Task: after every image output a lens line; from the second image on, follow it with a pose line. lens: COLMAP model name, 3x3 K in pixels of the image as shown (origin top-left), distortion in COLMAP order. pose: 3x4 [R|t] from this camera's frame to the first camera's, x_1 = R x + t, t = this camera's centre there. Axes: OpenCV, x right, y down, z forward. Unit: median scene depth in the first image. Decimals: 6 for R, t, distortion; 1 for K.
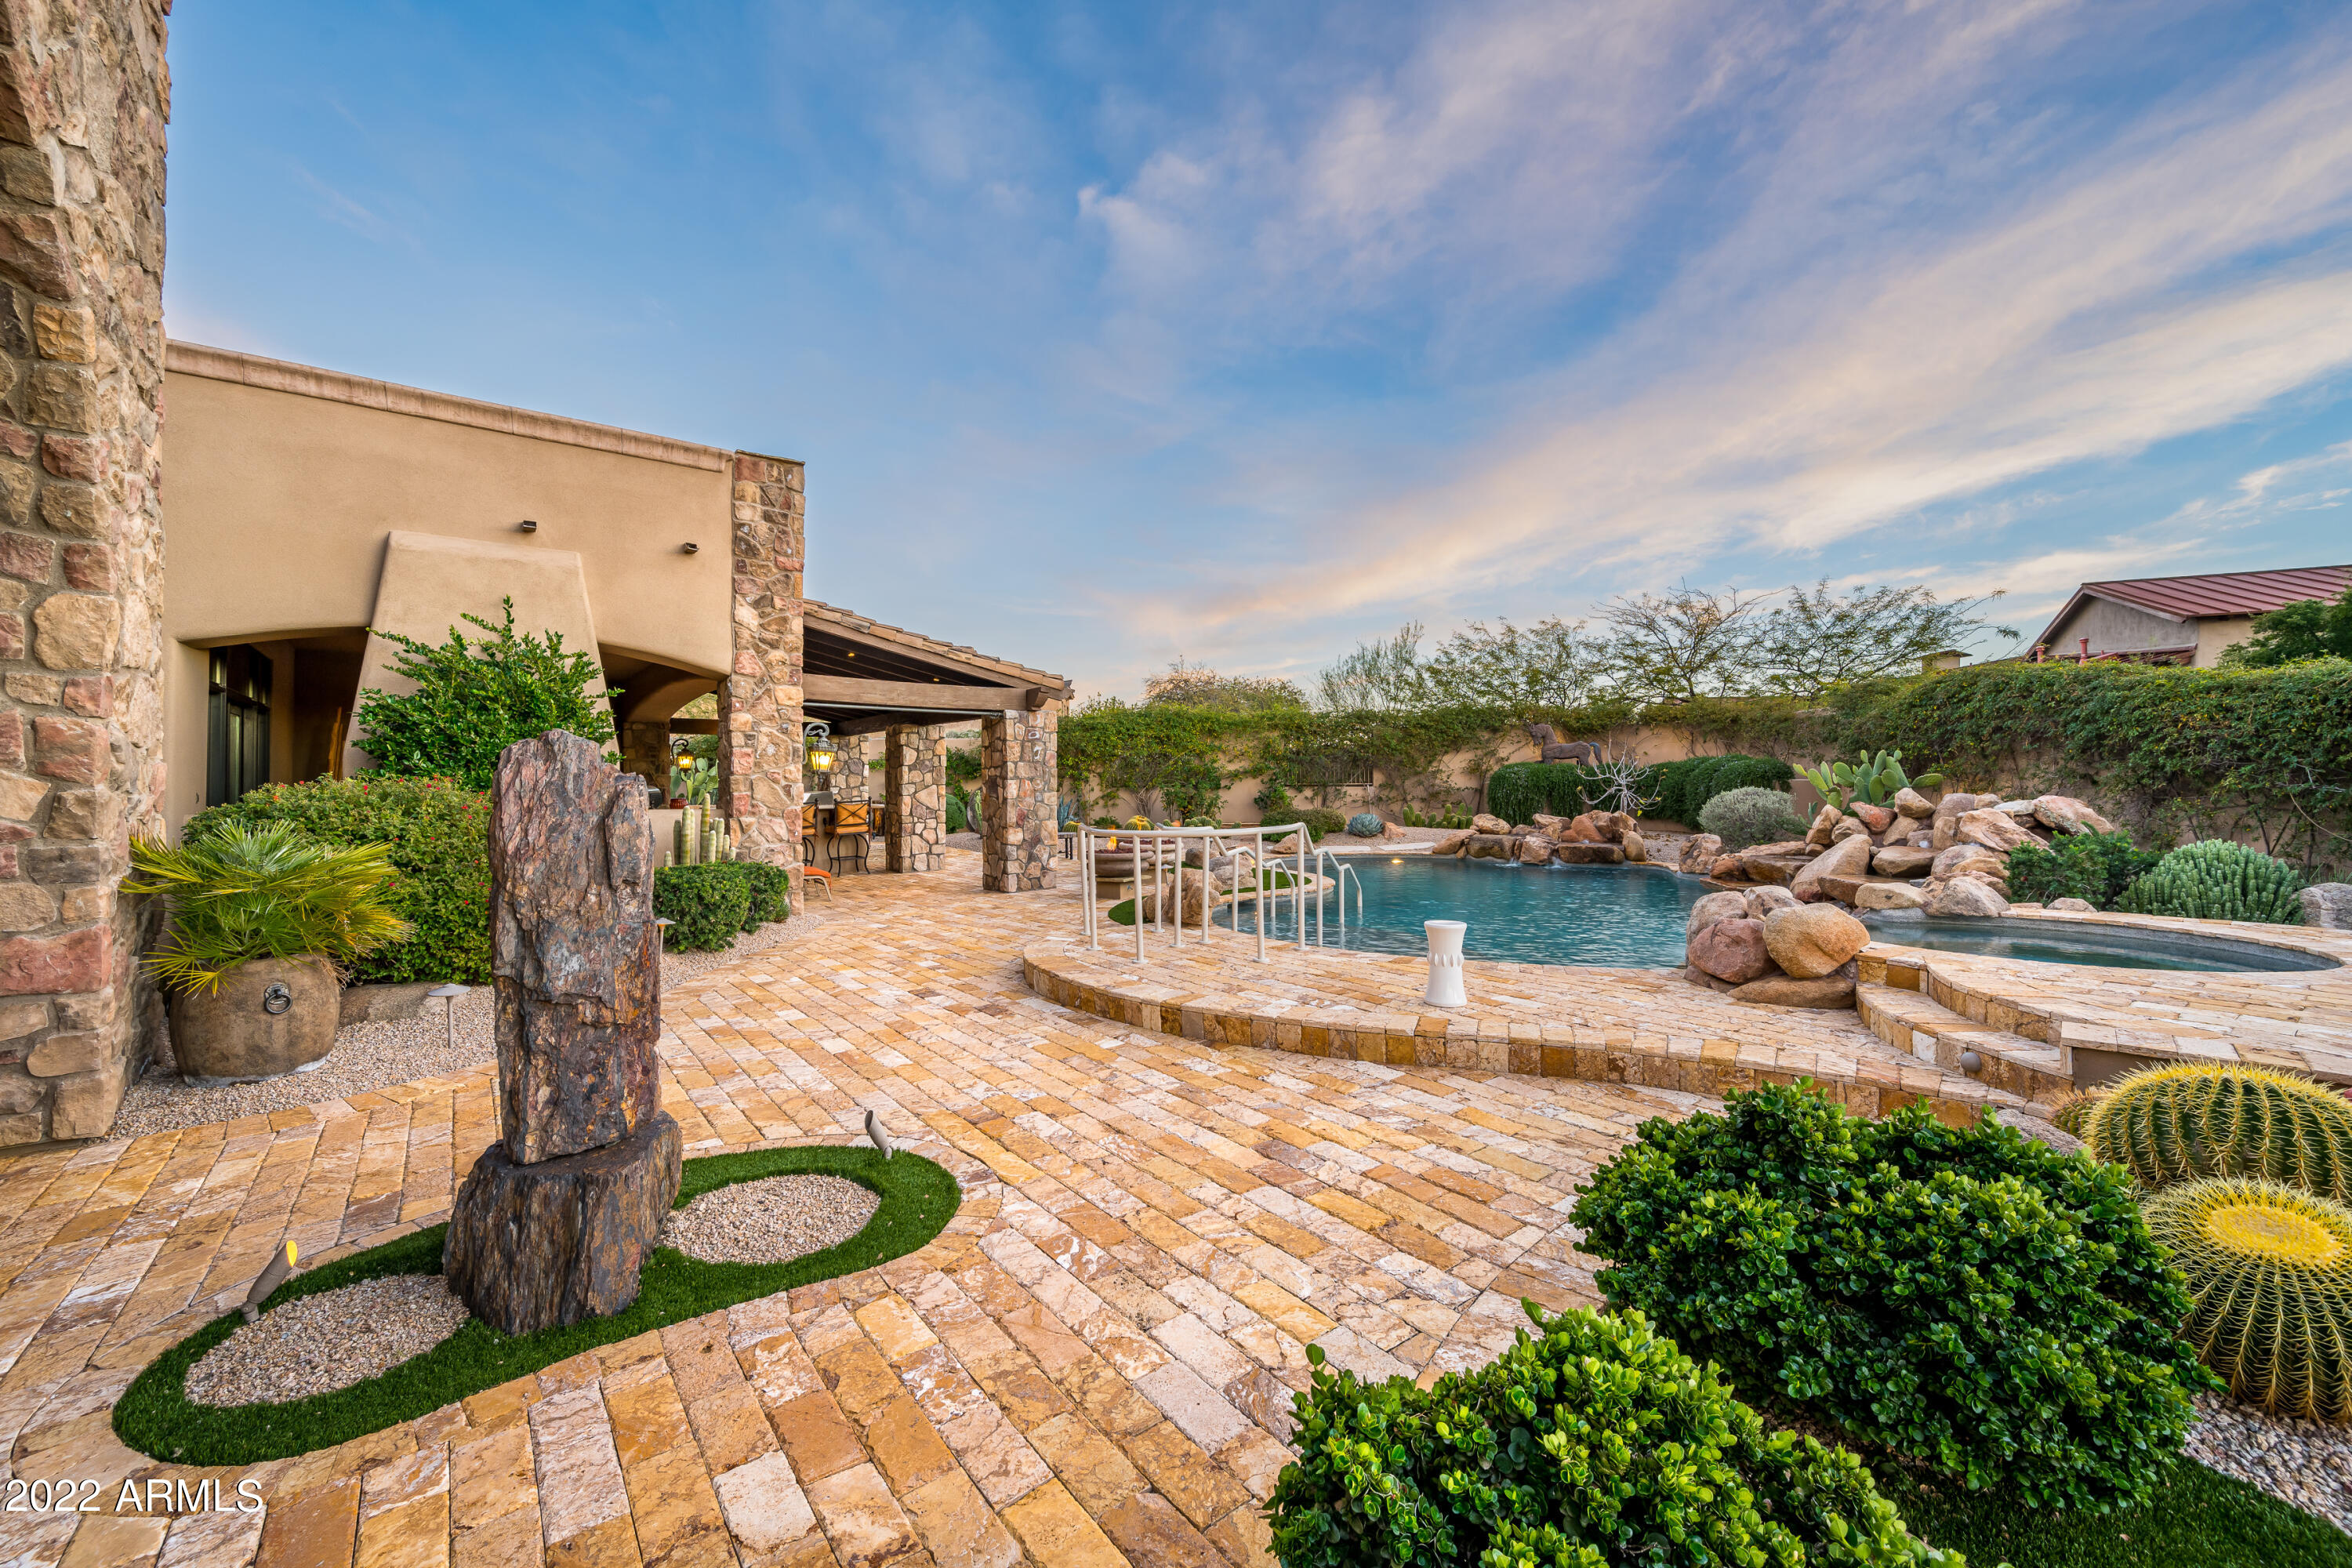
lens RADIAL K [[958.3, 0, 1164.0], [0, 958.3, 834.3], [0, 0, 1]] dist [0.008474, -0.000810]
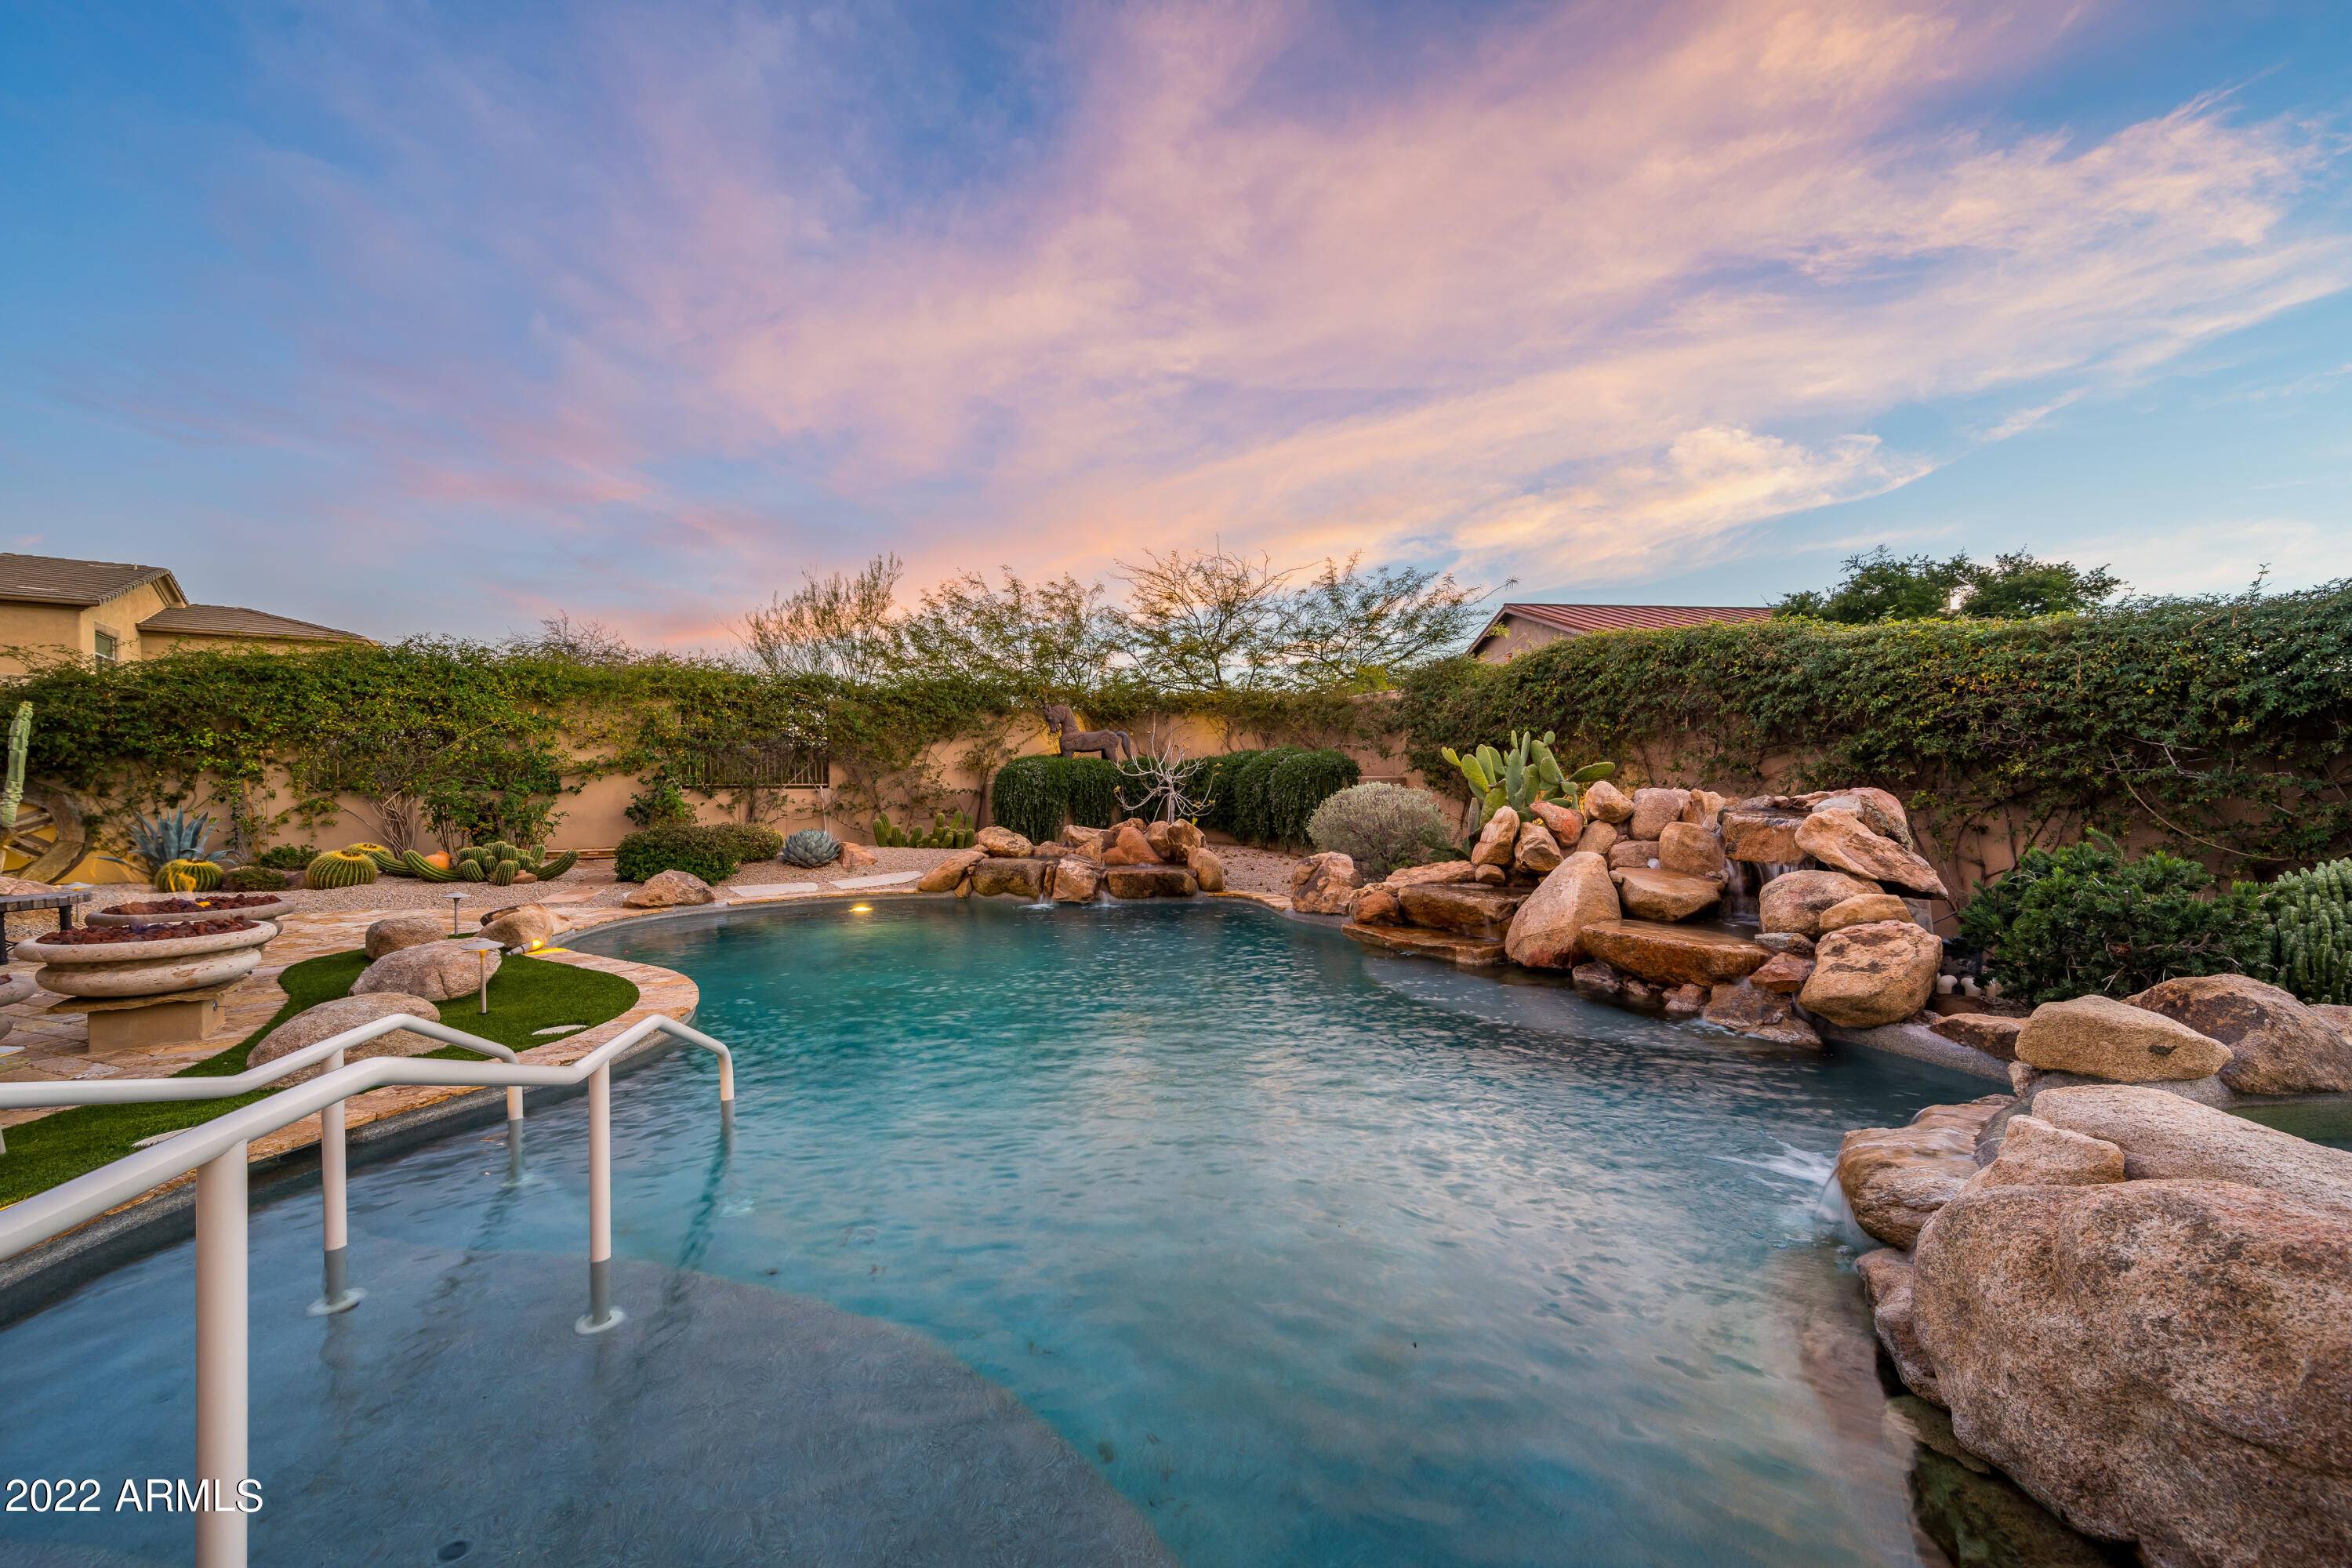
lens RADIAL K [[958.3, 0, 1178.8], [0, 958.3, 789.3], [0, 0, 1]] dist [0.008474, -0.000810]
pose [[0.857239, -0.001910, 0.514915, 0.096038], [0.030326, 0.998445, -0.046784, -0.011846], [-0.514025, 0.055721, 0.855964, 0.346594]]
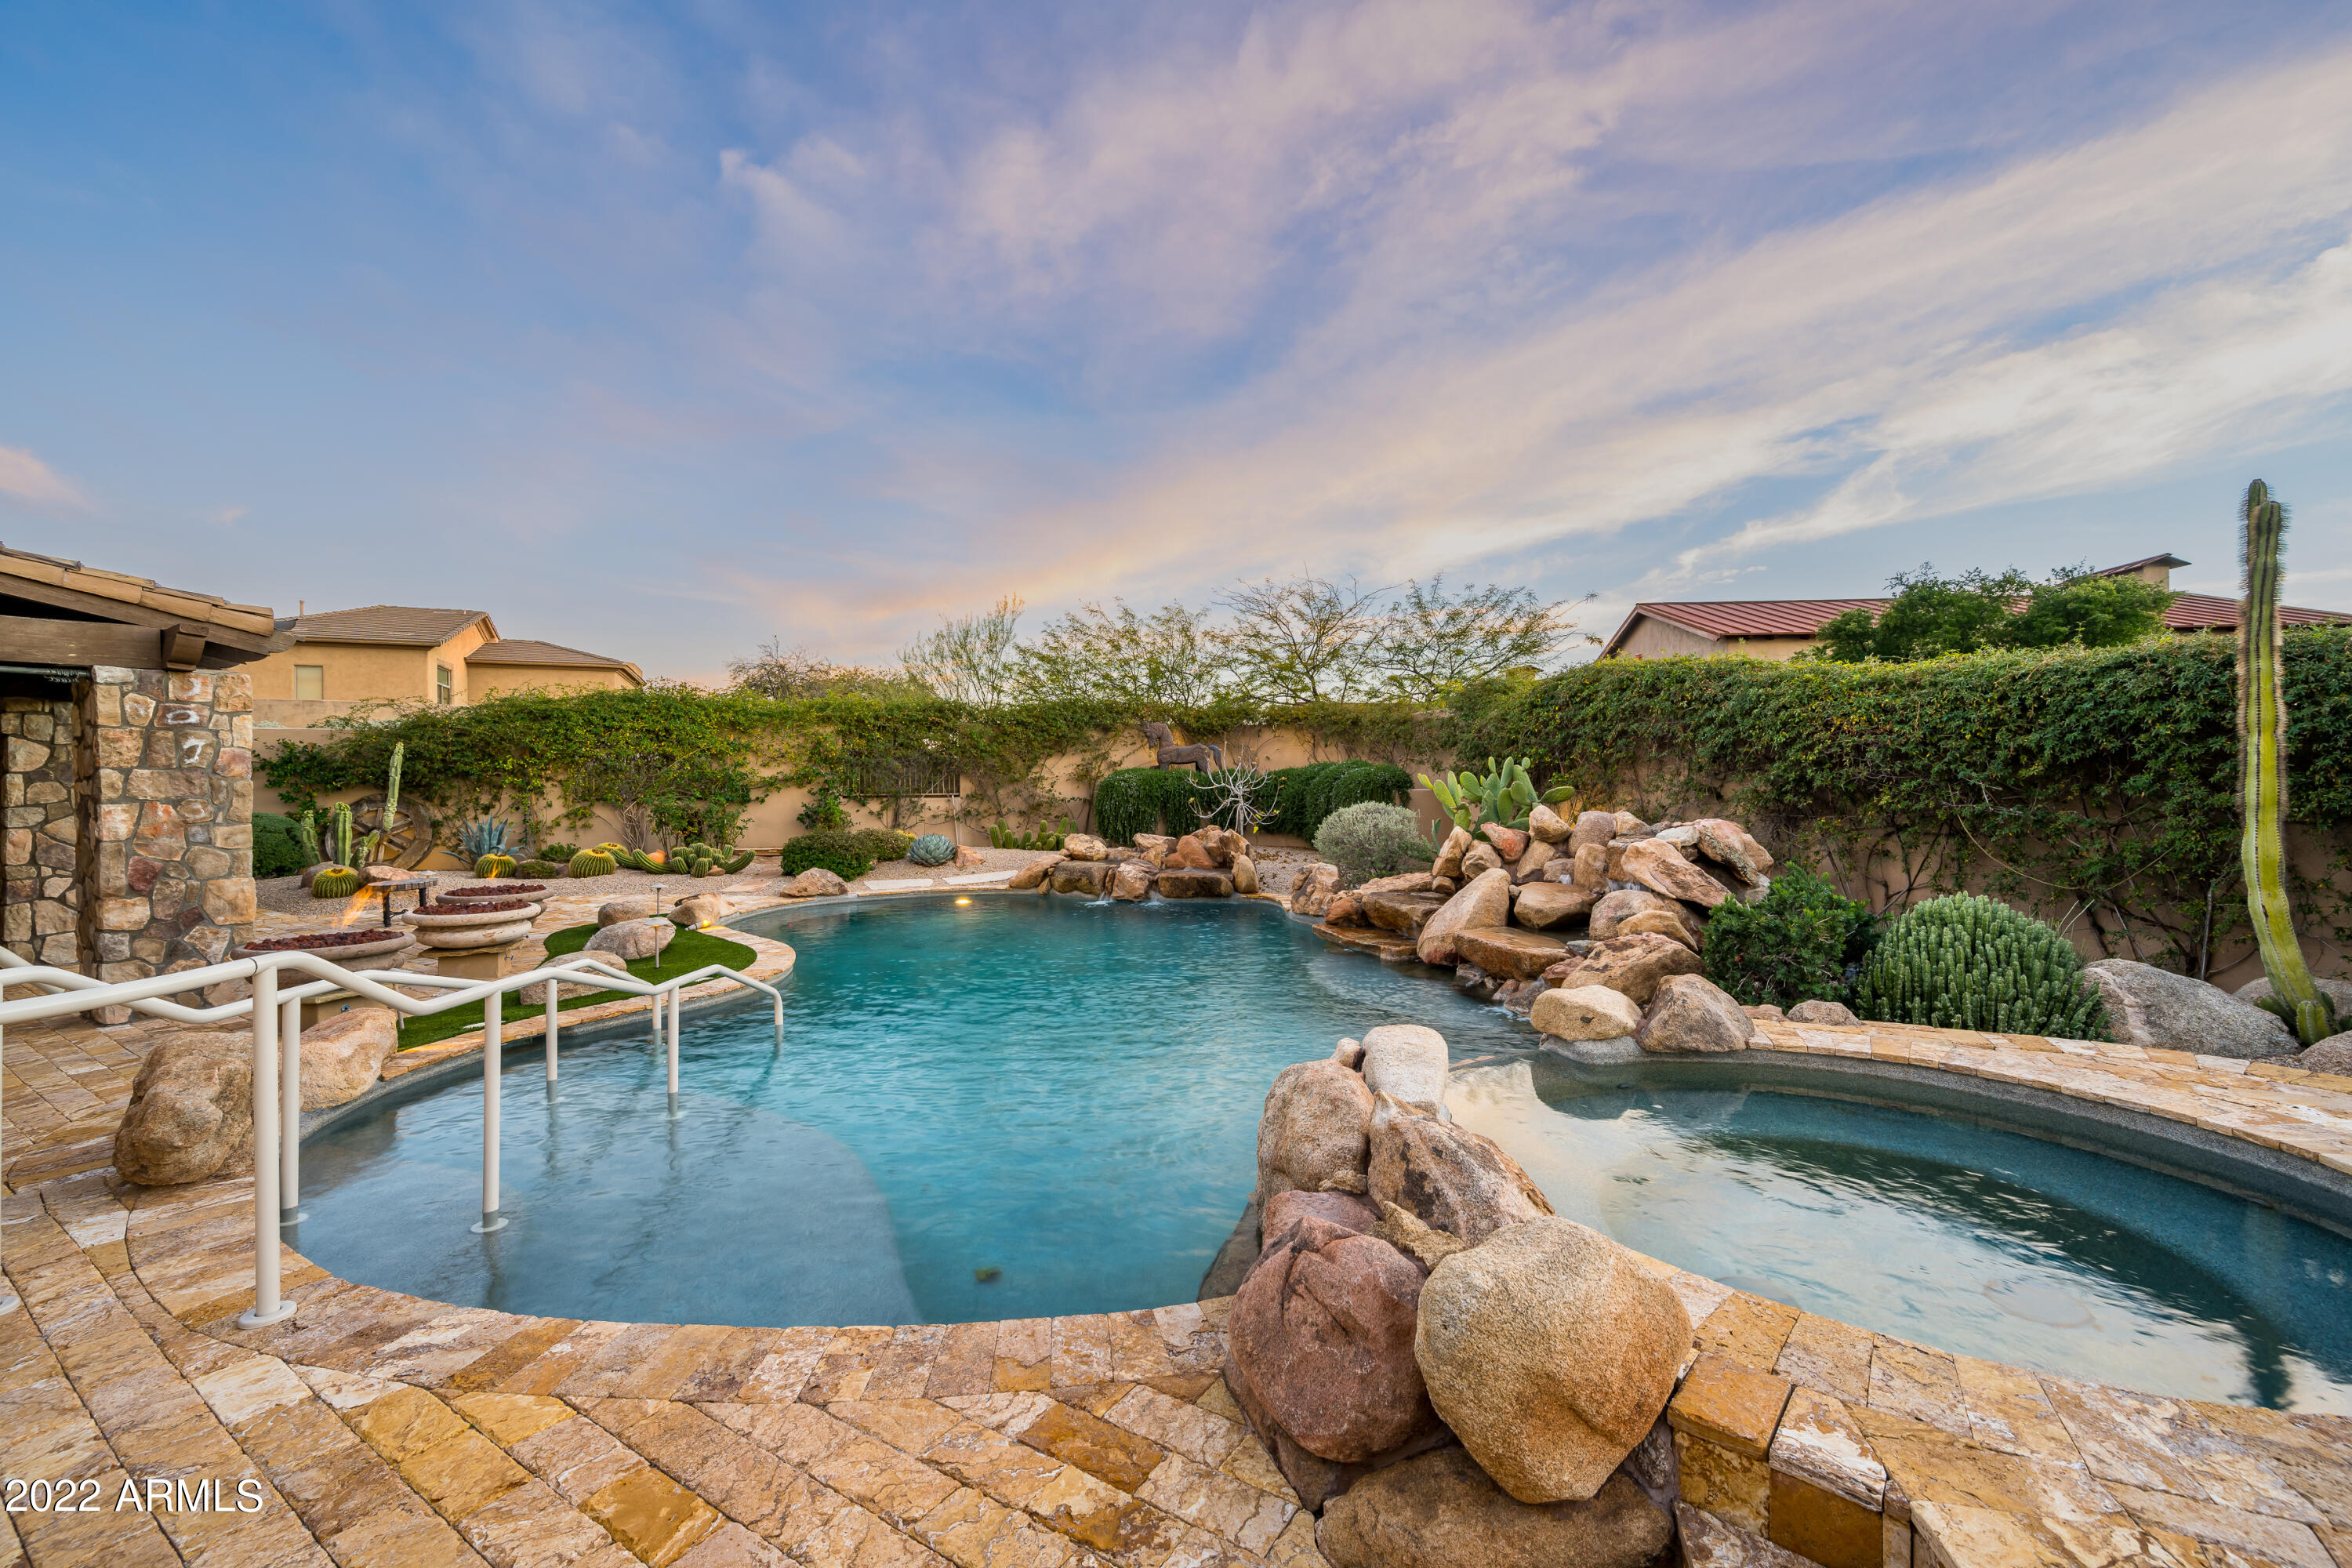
lens RADIAL K [[966.0, 0, 1176.2], [0, 966.0, 765.5], [0, 0, 1]] dist [0.011779, 0.000006]
pose [[0.939126, 0.004020, 0.343548, 0.132479], [0.021303, 0.997326, -0.069904, -0.019411], [-0.342911, 0.072967, 0.936530, 0.217947]]
